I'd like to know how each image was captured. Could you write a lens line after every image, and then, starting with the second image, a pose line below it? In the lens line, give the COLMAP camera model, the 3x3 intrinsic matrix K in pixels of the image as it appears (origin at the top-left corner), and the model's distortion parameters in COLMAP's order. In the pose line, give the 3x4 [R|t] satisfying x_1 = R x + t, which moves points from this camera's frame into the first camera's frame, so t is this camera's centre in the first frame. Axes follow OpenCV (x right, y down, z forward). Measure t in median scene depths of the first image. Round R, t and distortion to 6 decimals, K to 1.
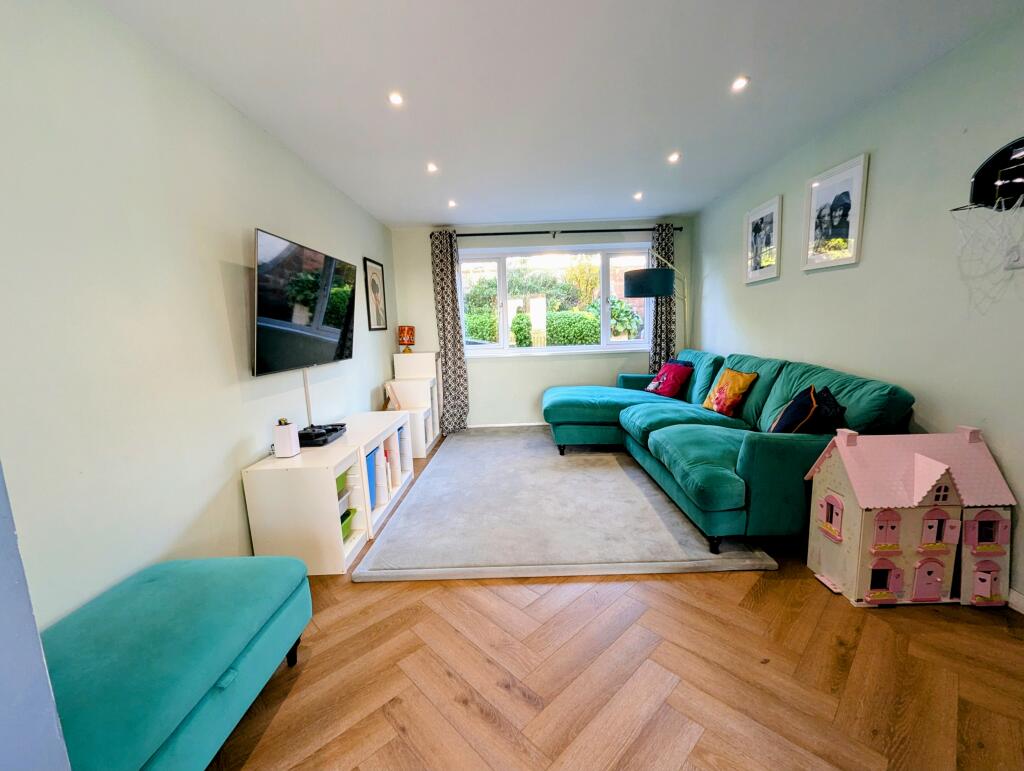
lens RADIAL K [[422.6, 0, 526.2], [0, 422.6, 388.1], [0, 0, 1]] dist [-0.002972, 0.000039]
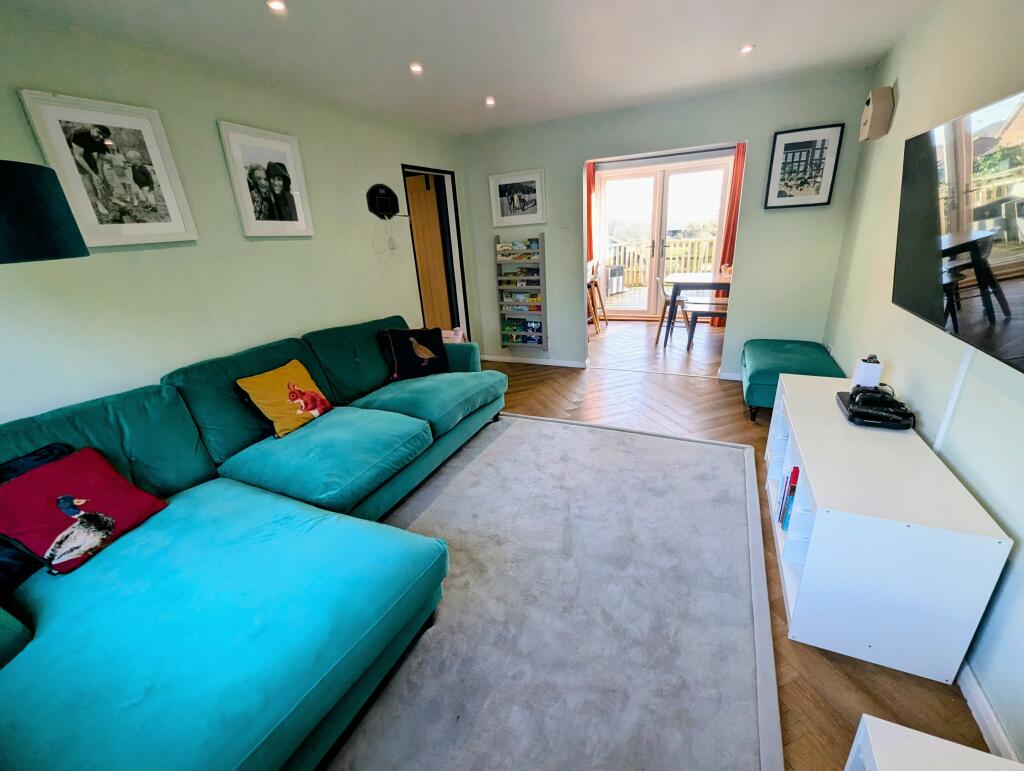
lens RADIAL K [[422.6, 0, 513.5], [0, 422.6, 386.2], [0, 0, 1]] dist [-0.002972, 0.000039]
pose [[-0.894170, -0.075163, 0.441373, -0.236606], [0.148641, 0.880061, 0.450998, -0.338710], [-0.422333, 0.468875, -0.775752, 1.687329]]
